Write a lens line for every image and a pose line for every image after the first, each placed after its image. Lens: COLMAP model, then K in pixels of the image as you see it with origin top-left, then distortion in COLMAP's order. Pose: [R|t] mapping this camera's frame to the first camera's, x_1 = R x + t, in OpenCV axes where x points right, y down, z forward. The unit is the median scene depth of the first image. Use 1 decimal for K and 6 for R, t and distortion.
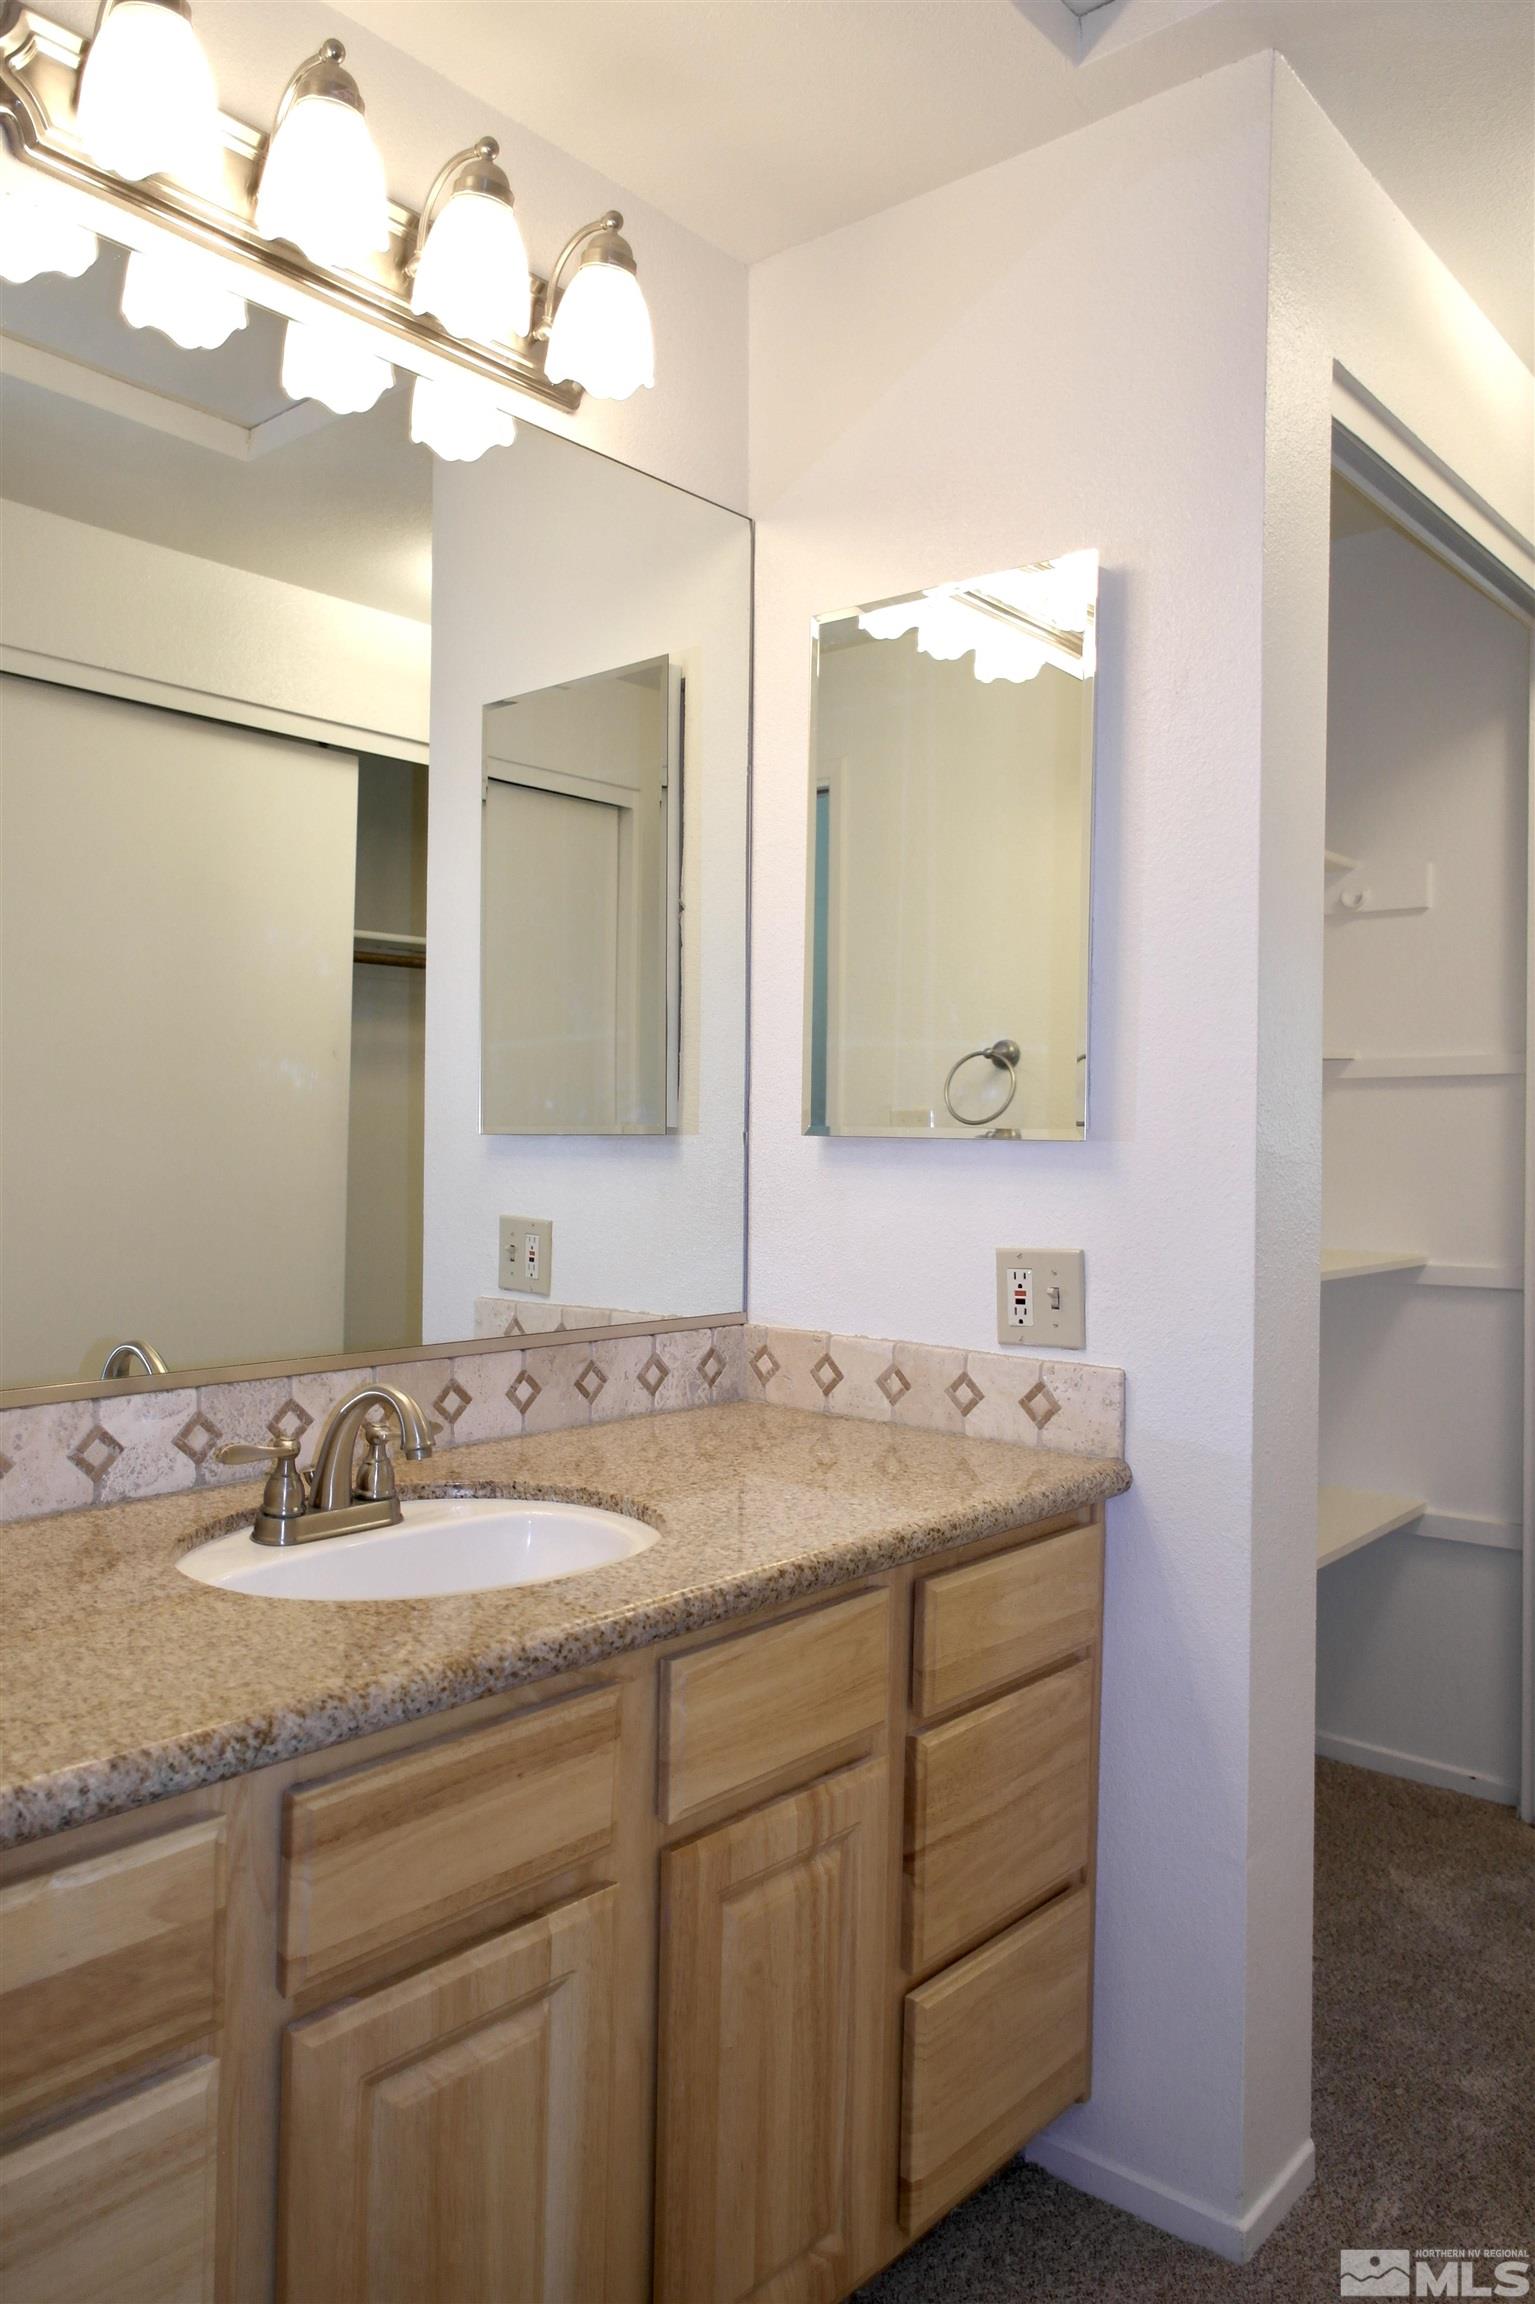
lens RADIAL K [[1581.1, 0, 753.4], [0, 1581.1, 1156.1], [0, 0, 1]] dist [-0.008992, 0.005236]
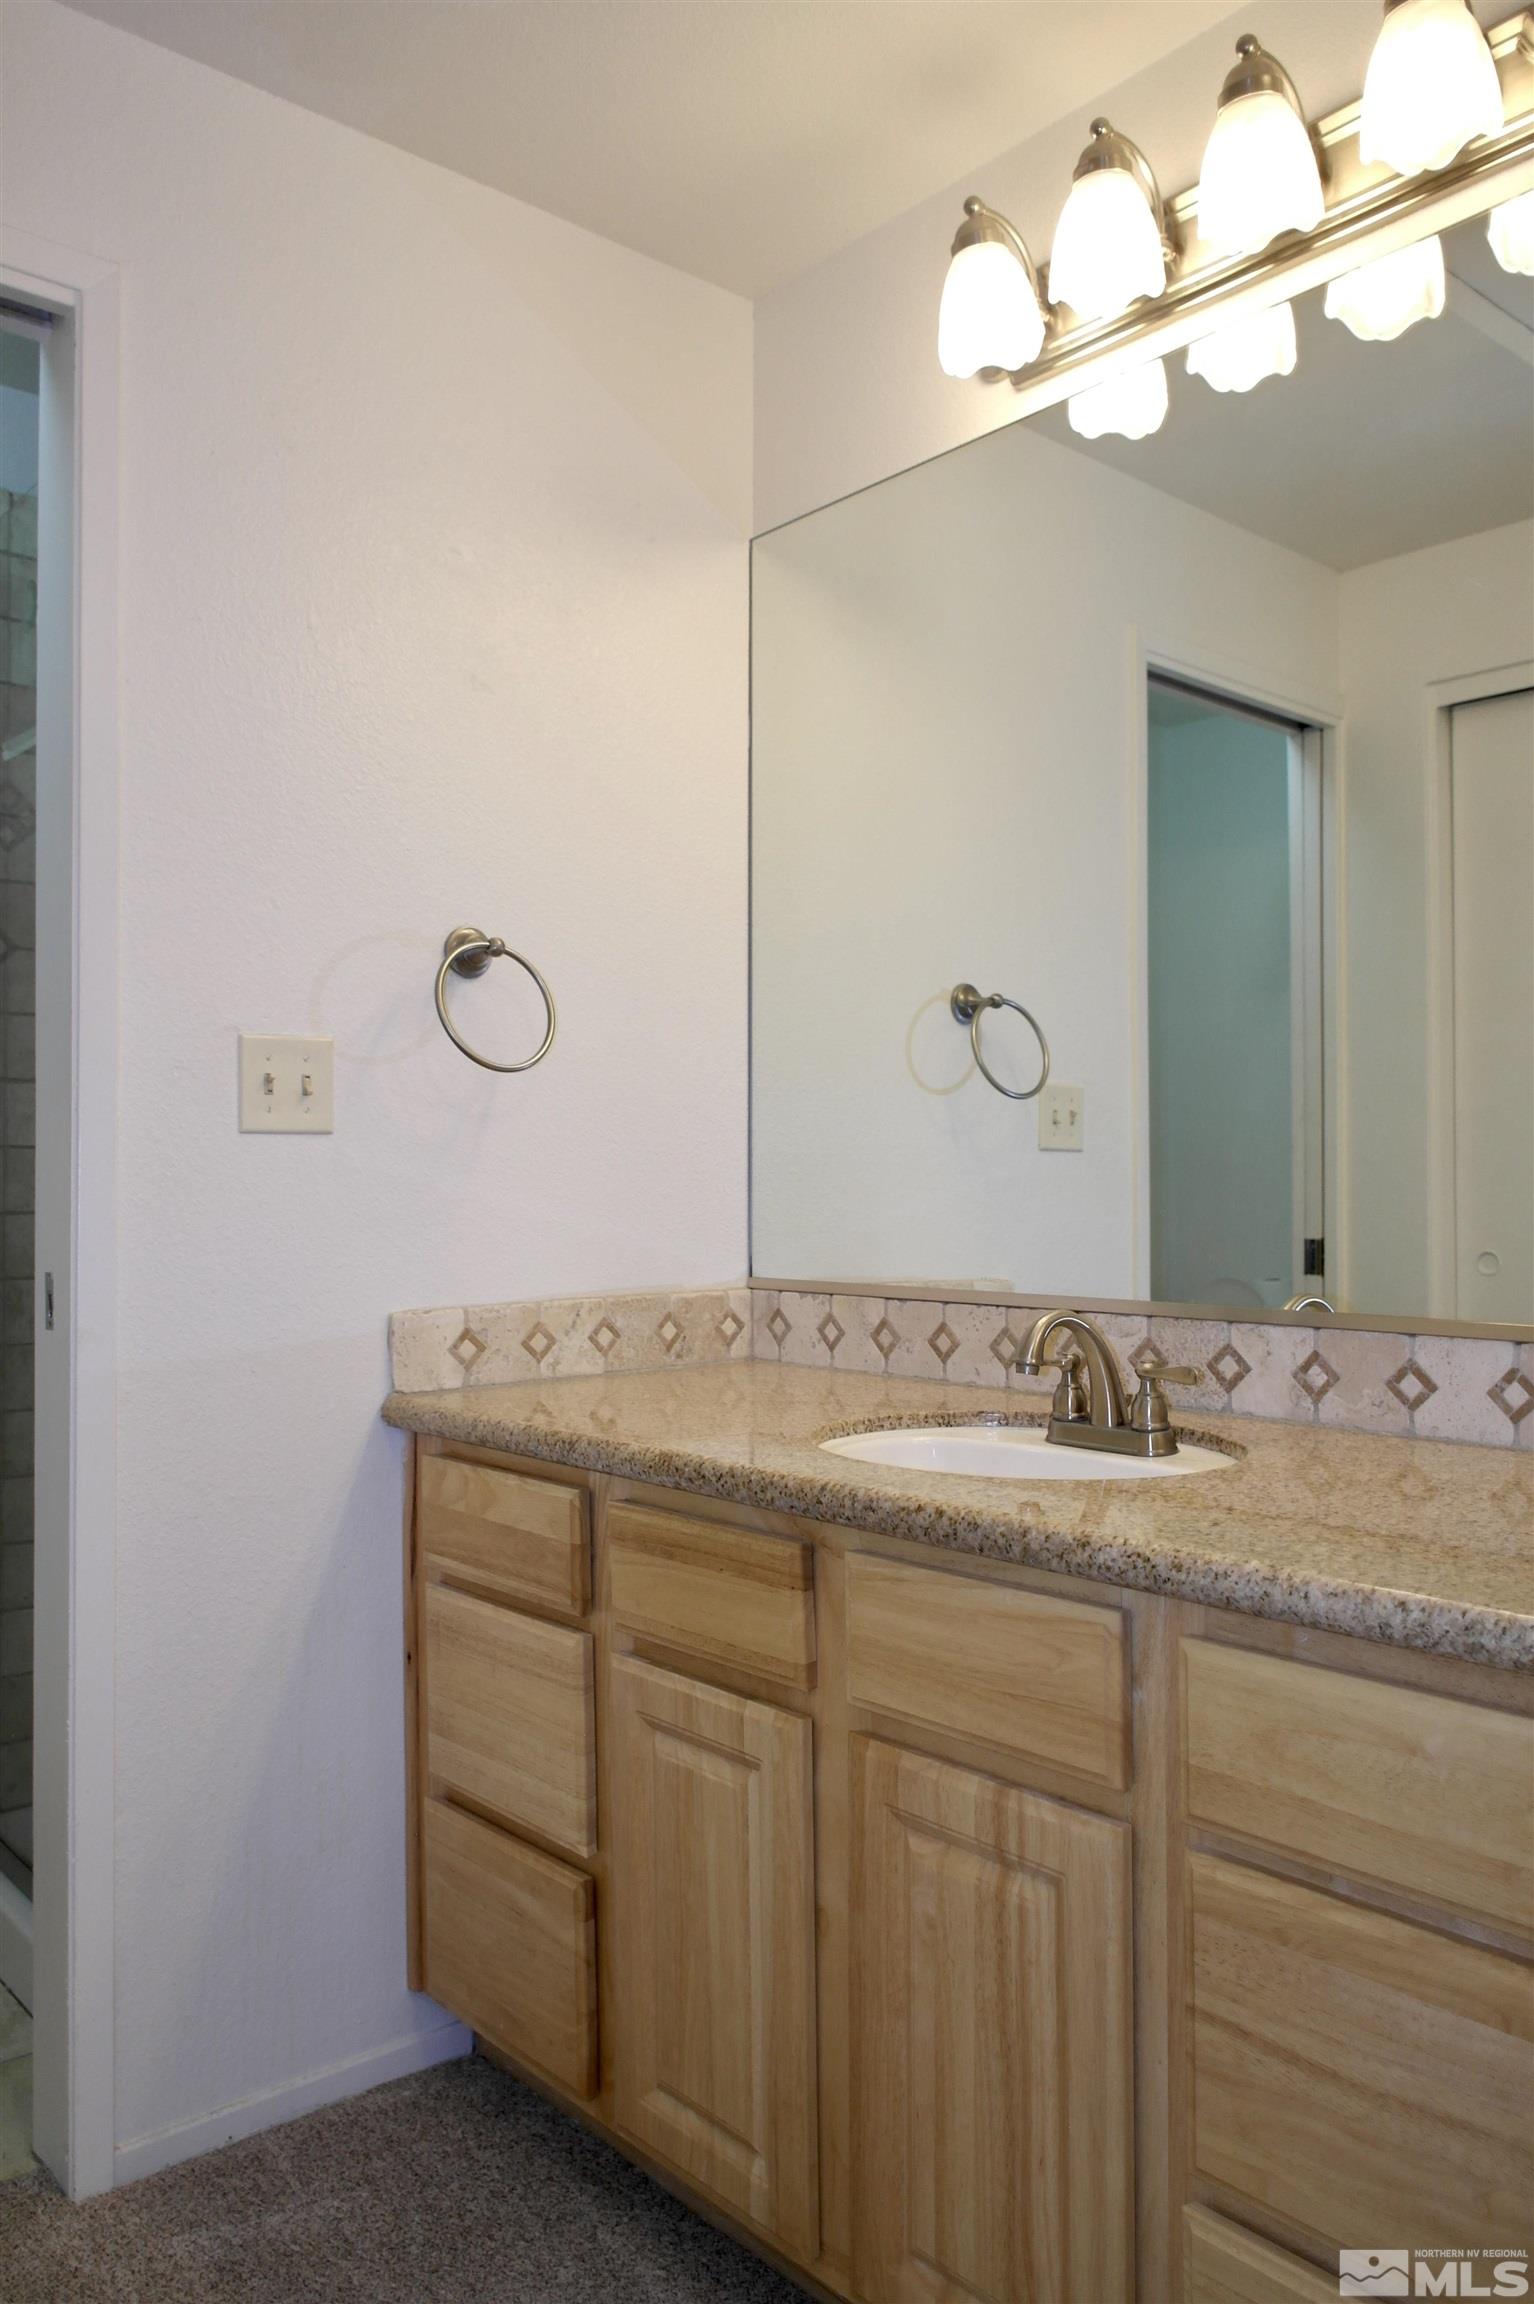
lens RADIAL K [[1581.1, 0, 752.9], [0, 1581.1, 1156.1], [0, 0, 1]] dist [-0.008992, 0.005236]
pose [[-0.092632, -0.026941, -0.995336, 0.876600], [-0.009522, 0.999612, -0.026170, 0.066691], [0.995655, 0.007054, -0.092852, 0.874267]]
